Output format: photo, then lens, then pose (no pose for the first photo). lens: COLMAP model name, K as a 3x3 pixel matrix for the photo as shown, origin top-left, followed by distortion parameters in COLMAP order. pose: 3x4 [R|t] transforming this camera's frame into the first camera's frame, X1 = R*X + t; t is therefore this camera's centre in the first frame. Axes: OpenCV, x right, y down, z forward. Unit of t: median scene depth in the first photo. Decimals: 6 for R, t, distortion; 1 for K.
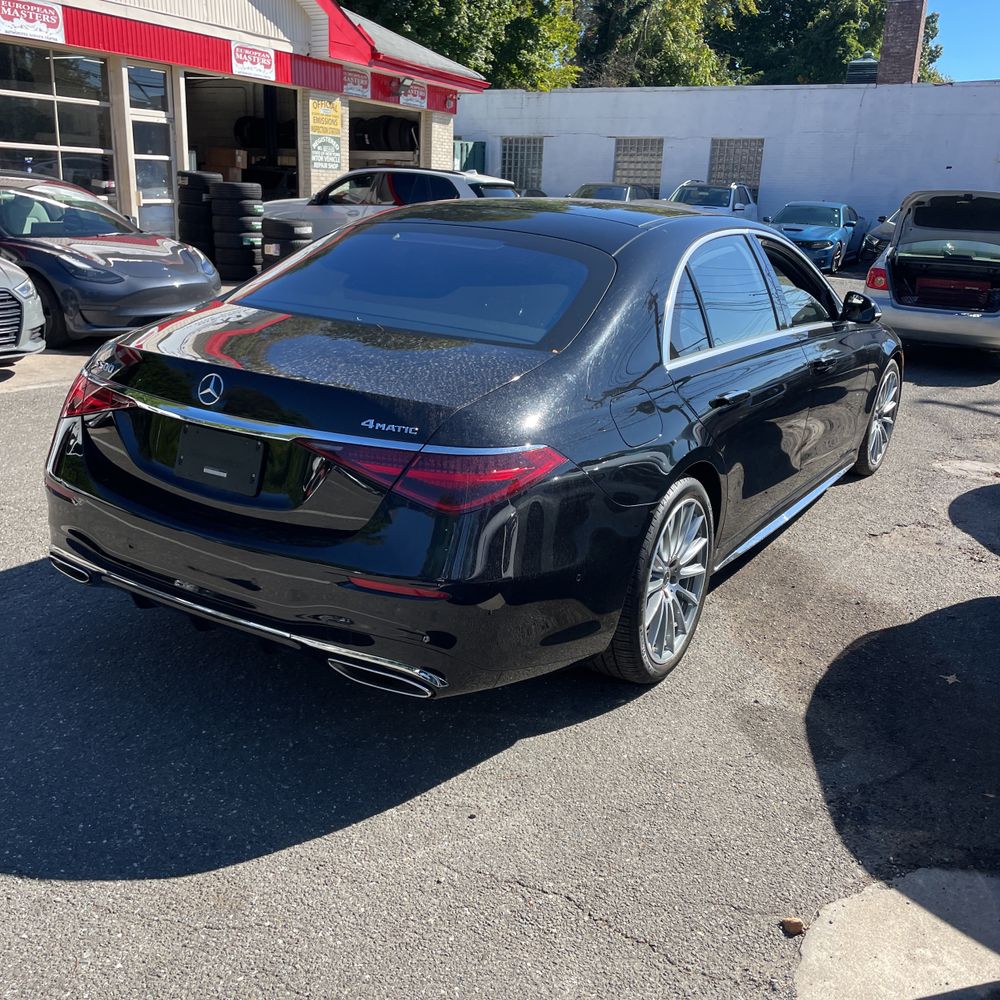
lens RADIAL K [[1028.4, 0, 495.9], [0, 1028.4, 508.0], [0, 0, 1]] dist [0.027342, 0.000000]
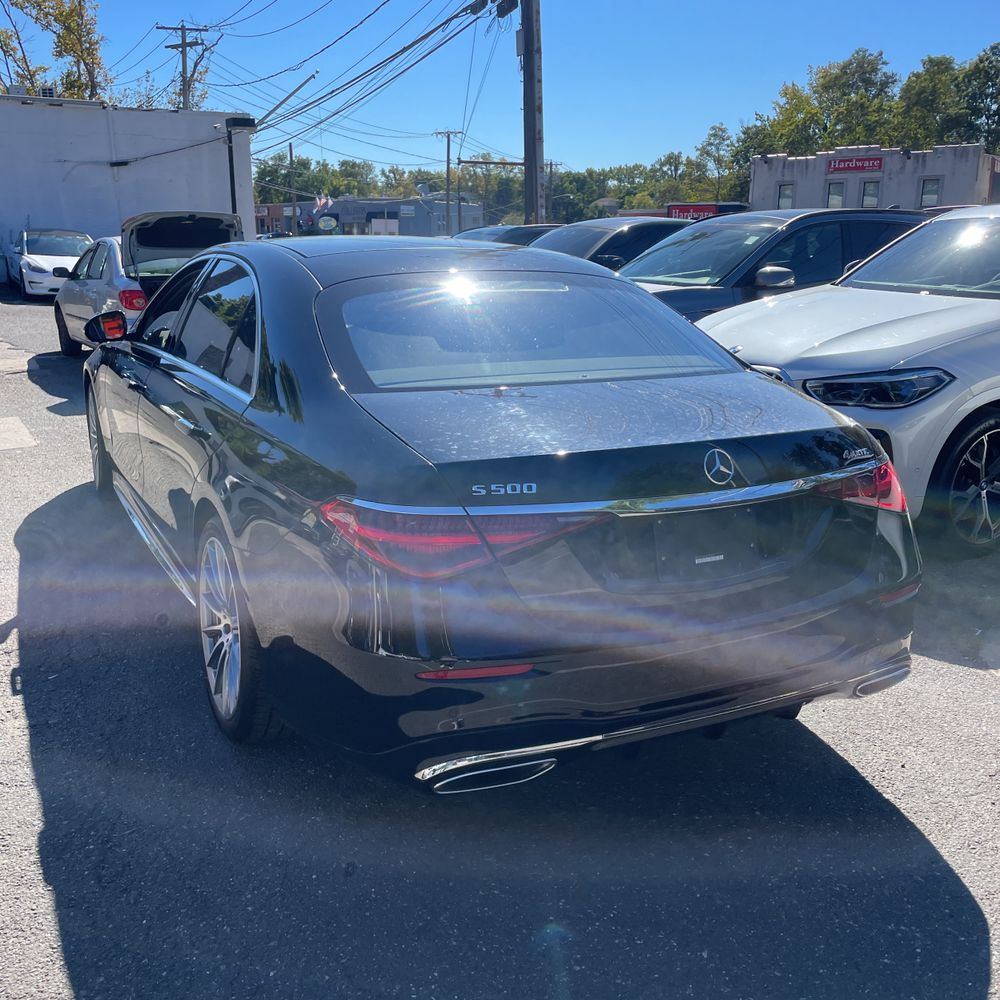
lens RADIAL K [[1028.4, 0, 493.5], [0, 1028.4, 497.7], [0, 0, 1]] dist [0.027342, 0.000000]
pose [[0.510132, -0.255470, 0.821280, -0.316532], [0.270610, 0.954050, 0.128682, -0.072947], [-0.816417, 0.156601, 0.555824, 0.189363]]
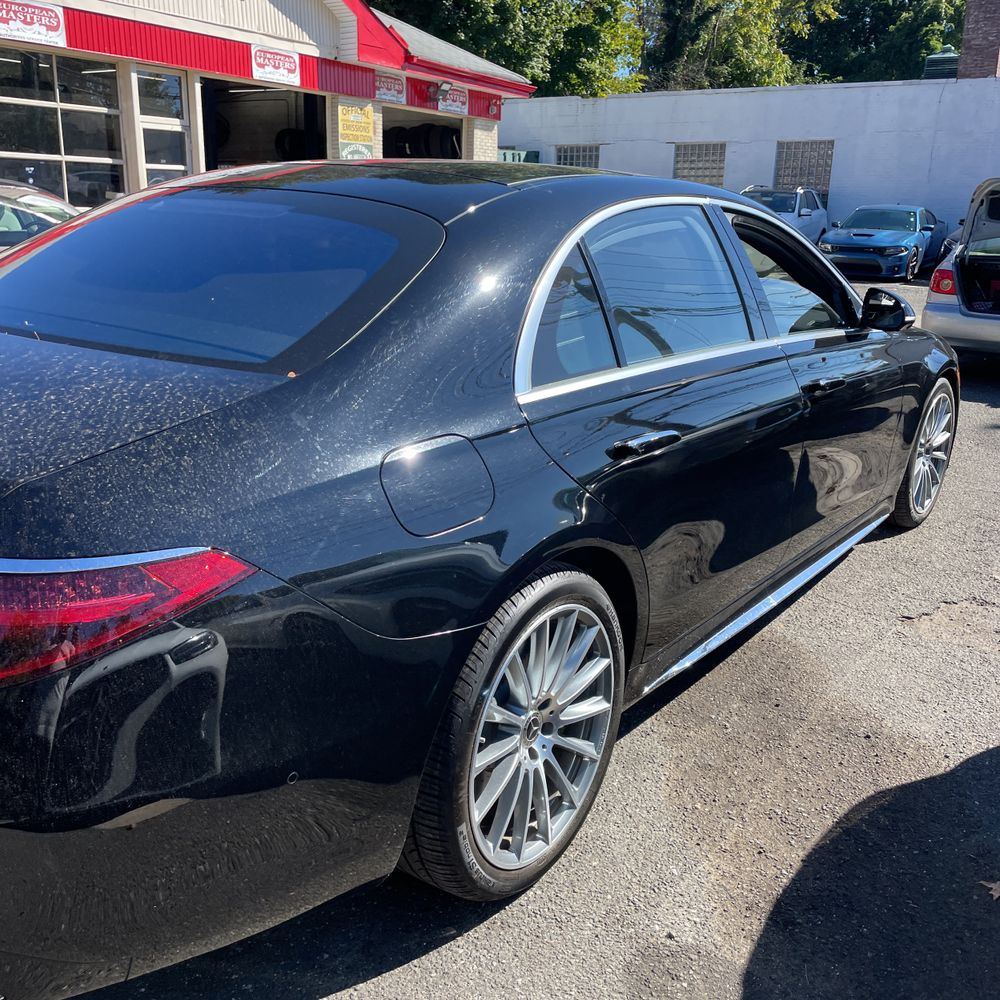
lens RADIAL K [[1028.4, 0, 504.8], [0, 1028.4, 498.1], [0, 0, 1]] dist [0.027342, 0.000000]
pose [[0.997572, 0.002704, -0.069596, 0.065960], [-0.004448, 0.999680, -0.024915, -0.019830], [0.069506, 0.025164, 0.997264, 0.123710]]
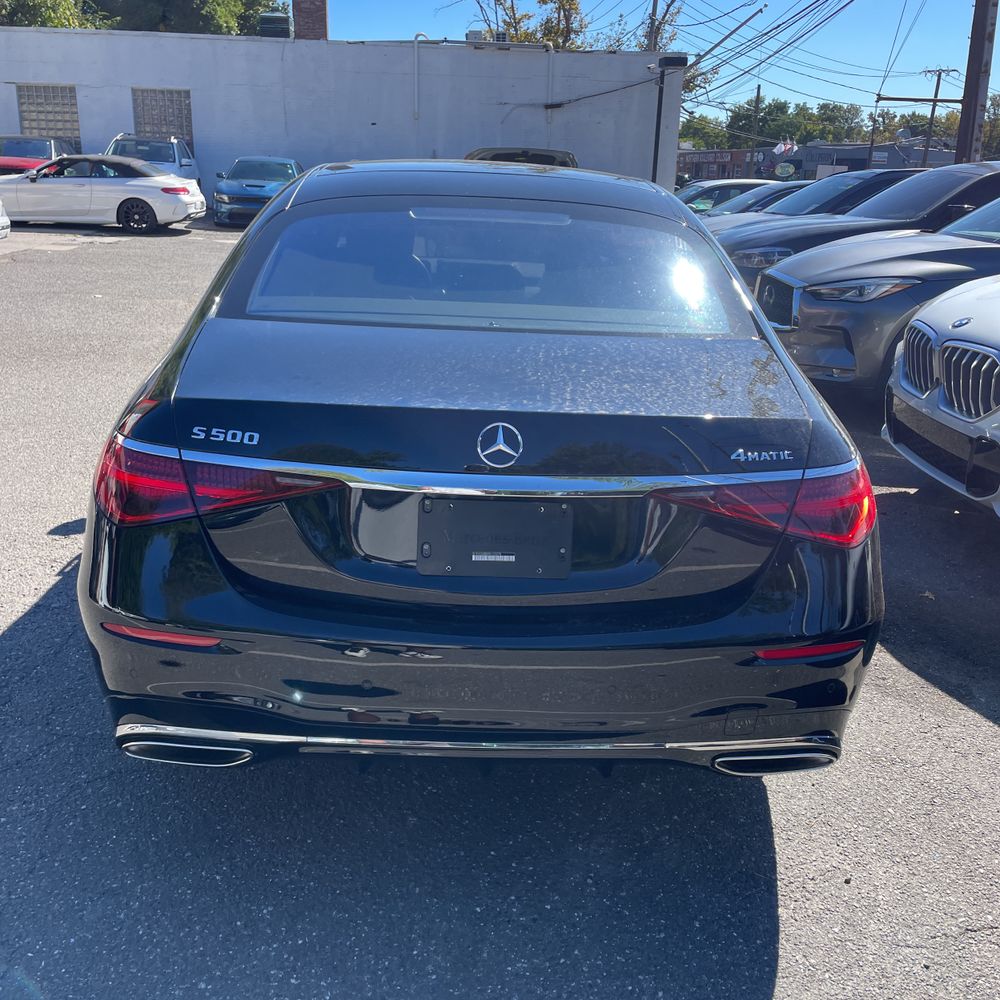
lens RADIAL K [[1028.4, 0, 501.7], [0, 1028.4, 498.5], [0, 0, 1]] dist [0.027342, 0.000000]
pose [[0.826966, -0.187929, 0.529915, -0.186493], [0.170630, 0.981921, 0.081949, -0.038743], [-0.535735, 0.022651, 0.844082, 0.114175]]
